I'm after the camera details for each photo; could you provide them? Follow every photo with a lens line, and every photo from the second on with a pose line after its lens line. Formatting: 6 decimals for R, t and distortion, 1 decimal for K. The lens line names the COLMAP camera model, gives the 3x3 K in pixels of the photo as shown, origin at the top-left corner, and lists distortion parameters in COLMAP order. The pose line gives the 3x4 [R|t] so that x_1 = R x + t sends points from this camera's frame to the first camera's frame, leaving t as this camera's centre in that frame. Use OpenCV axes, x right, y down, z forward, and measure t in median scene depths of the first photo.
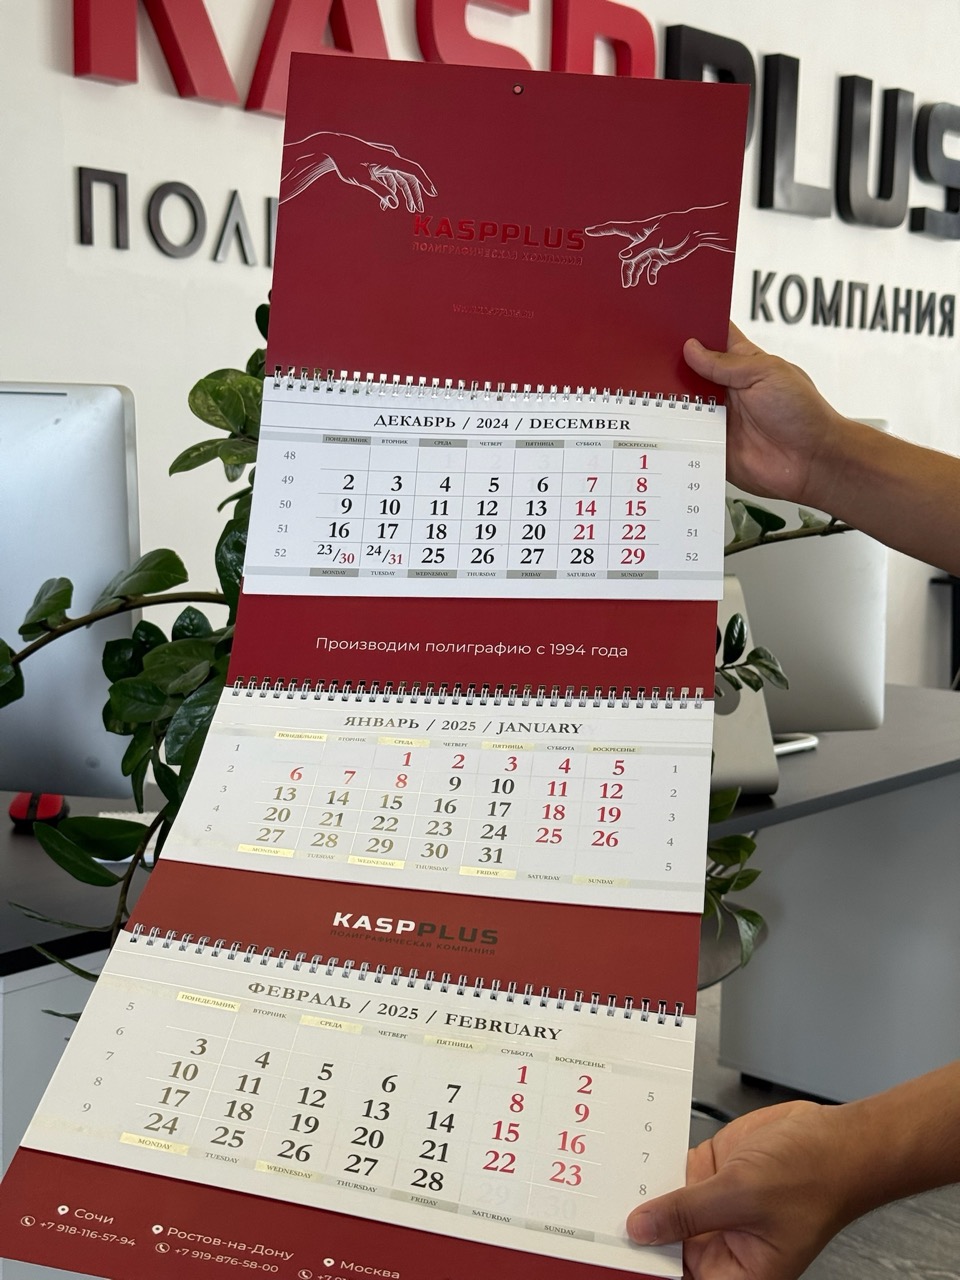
lens RADIAL K [[1794.4, 0, 489.2], [0, 1794.4, 642.4], [0, 0, 1]] dist [0.119387, 0.000000]
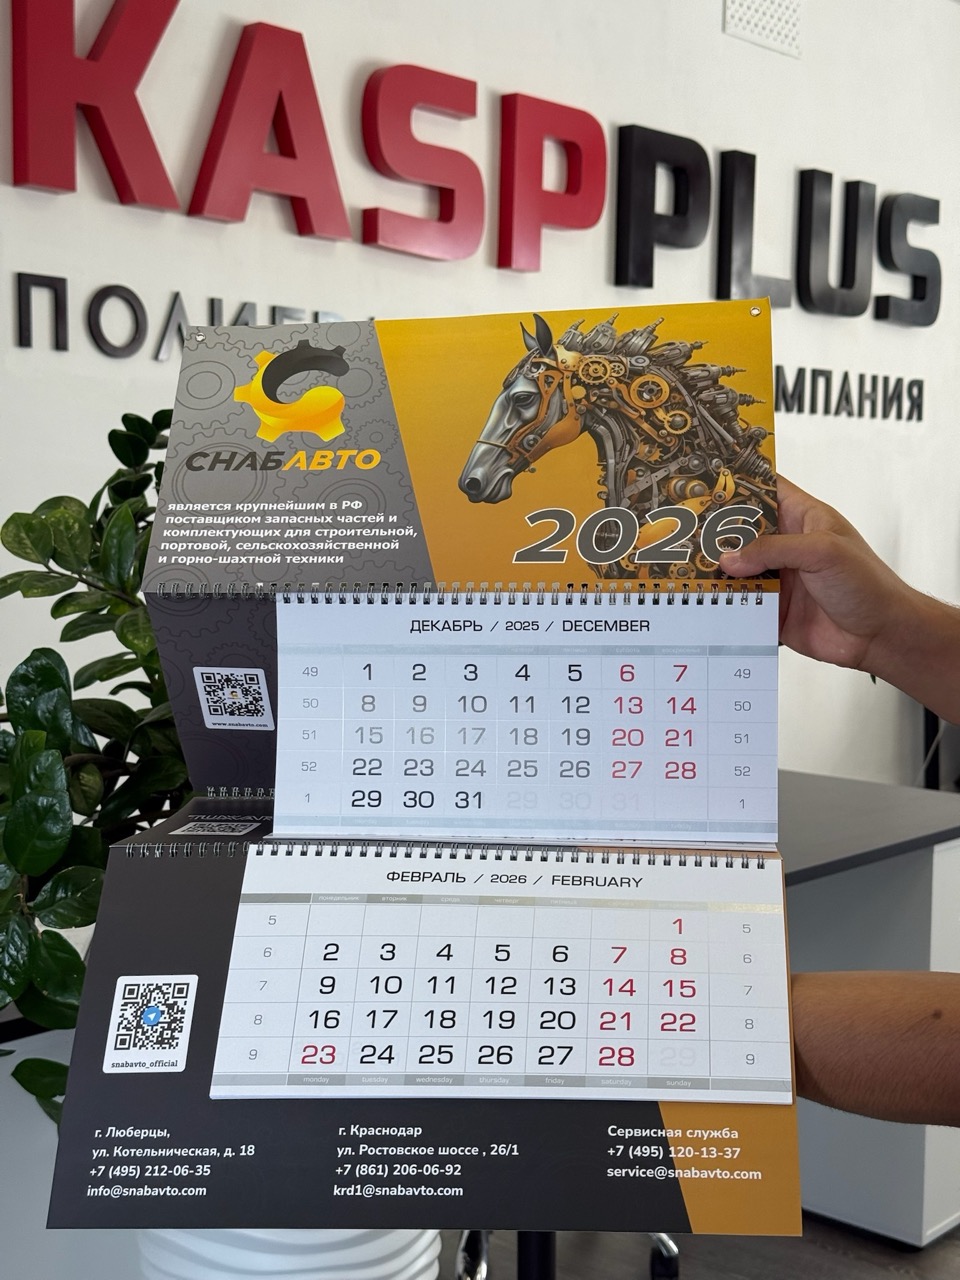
lens RADIAL K [[1794.4, 0, 501.8], [0, 1794.4, 644.9], [0, 0, 1]] dist [0.119387, 0.000000]
pose [[0.999843, -0.000255, -0.017739, 0.062349], [-0.000334, 0.999450, -0.033171, -0.015566], [0.017737, 0.033171, 0.999292, -0.016016]]
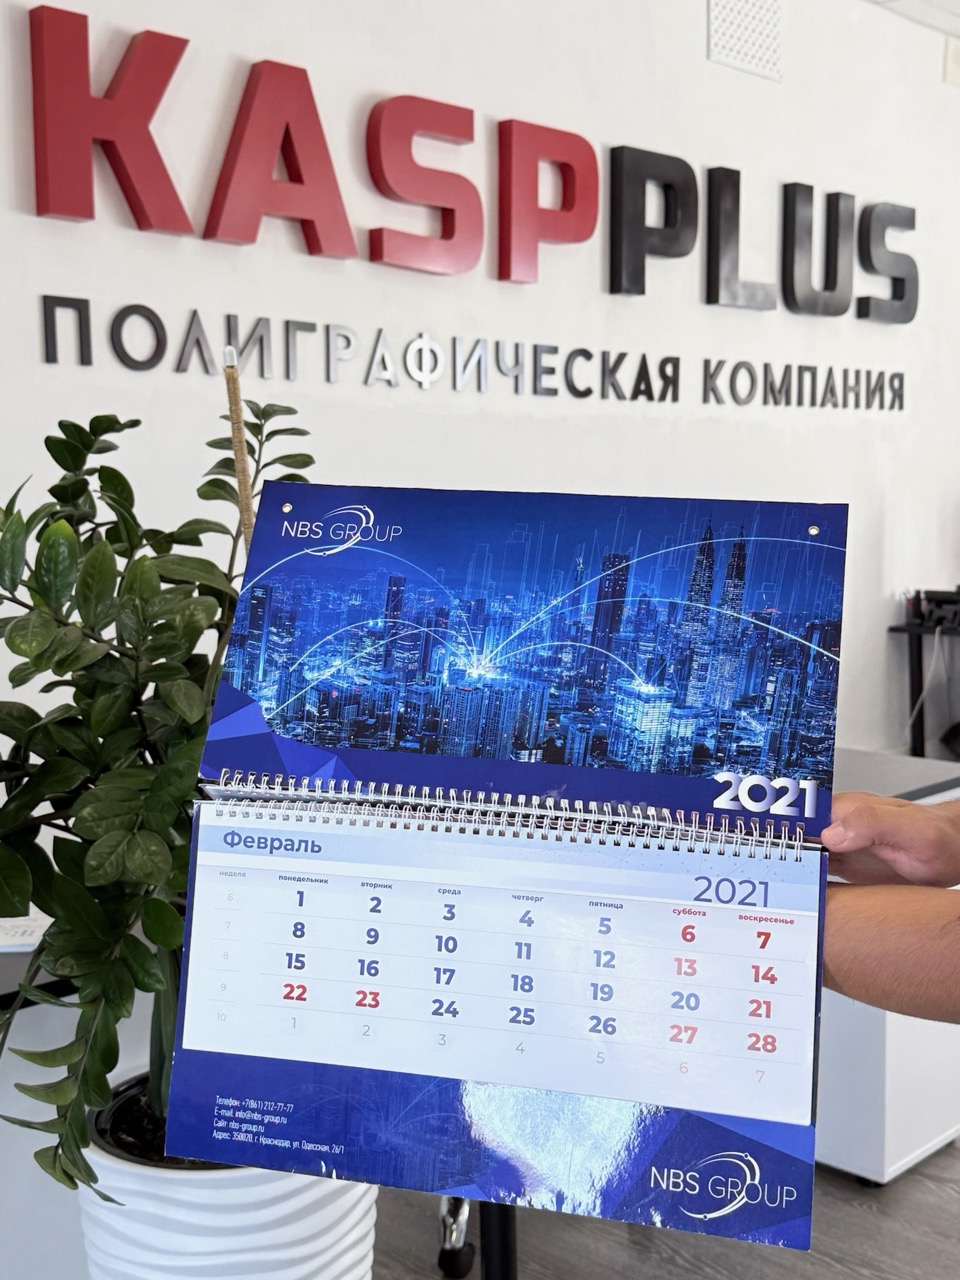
lens RADIAL K [[1545.9, 0, 503.7], [0, 1545.9, 634.2], [0, 0, 1]] dist [0.107424, 0.000000]
pose [[0.997884, -0.019128, -0.062140, 0.108243], [0.017856, 0.999621, -0.020972, -0.023853], [0.062518, 0.019818, 0.997847, 0.048168]]
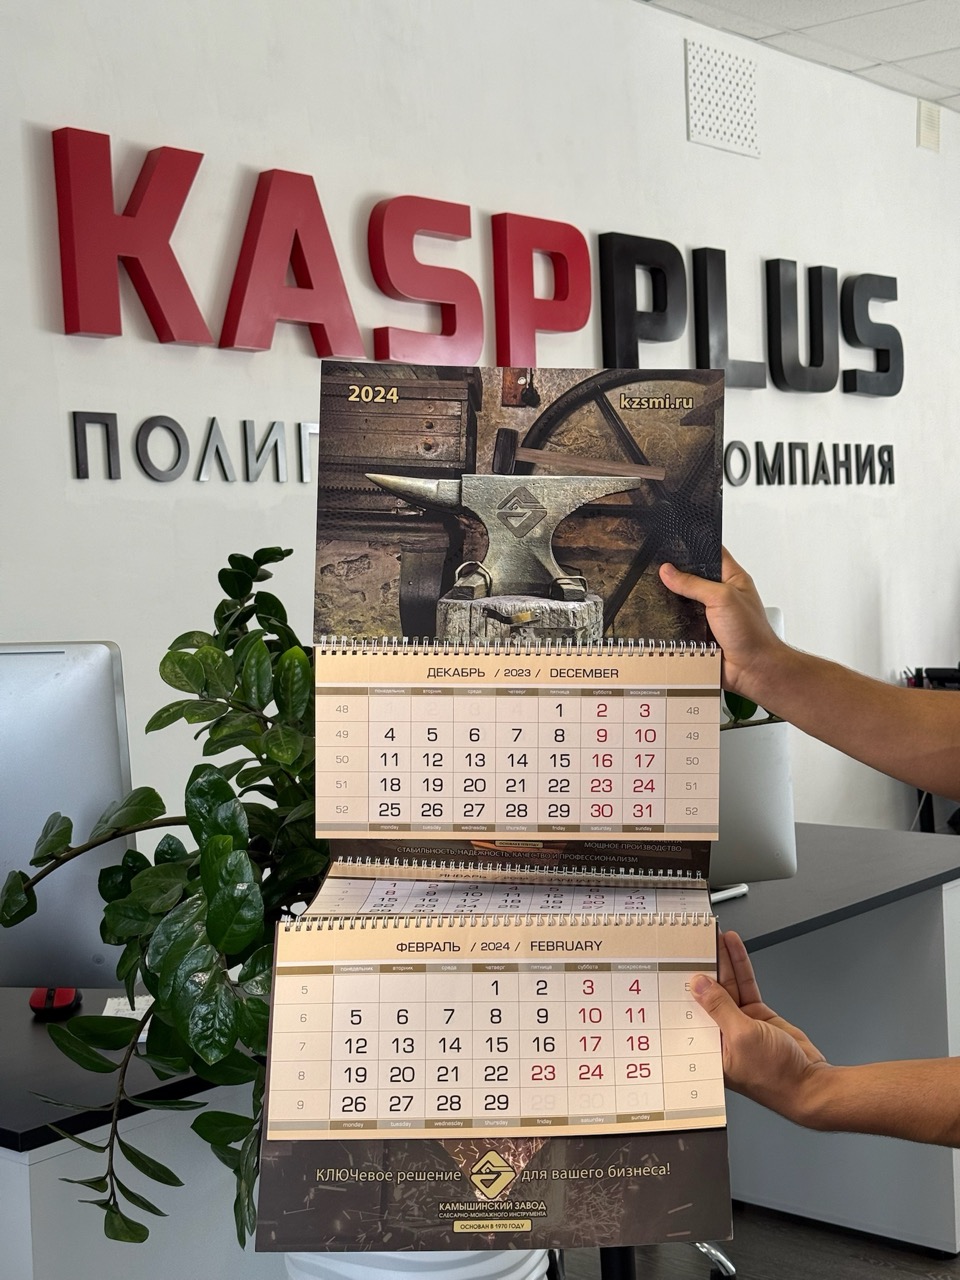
lens RADIAL K [[1794.4, 0, 493.5], [0, 1794.4, 653.2], [0, 0, 1]] dist [0.119387, 0.000000]
pose [[0.998179, -0.059960, -0.006530, 0.031742], [0.059432, 0.996241, -0.063029, -0.023720], [0.010284, 0.062526, 0.997990, -0.104276]]
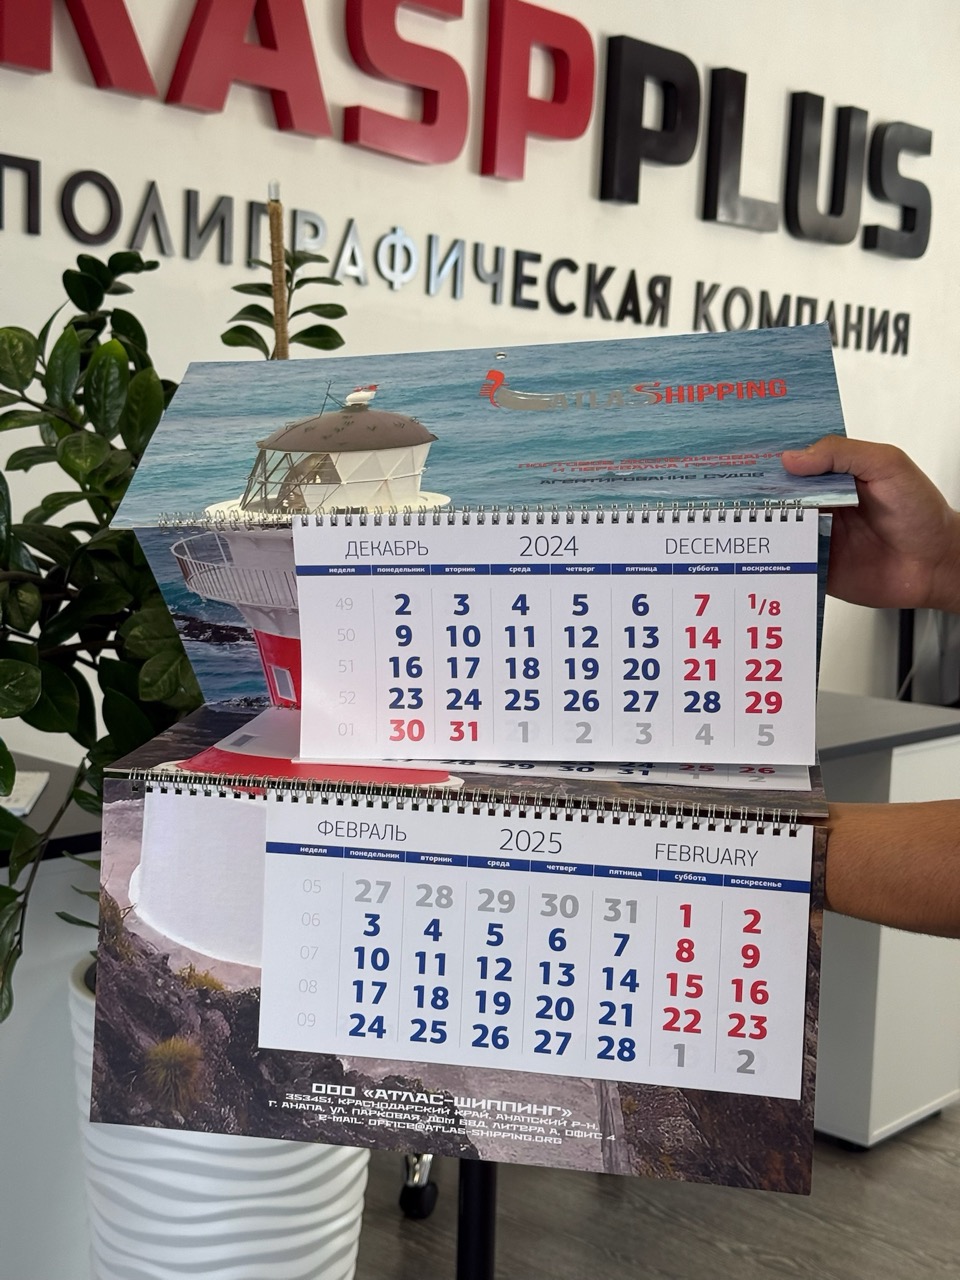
lens RADIAL K [[1794.4, 0, 487.5], [0, 1794.4, 644.7], [0, 0, 1]] dist [0.119387, 0.000000]
pose [[0.999435, 0.028107, -0.018435, 0.073611], [-0.028322, 0.999533, -0.011478, 0.016423], [0.018104, 0.011994, 0.999764, -0.011141]]
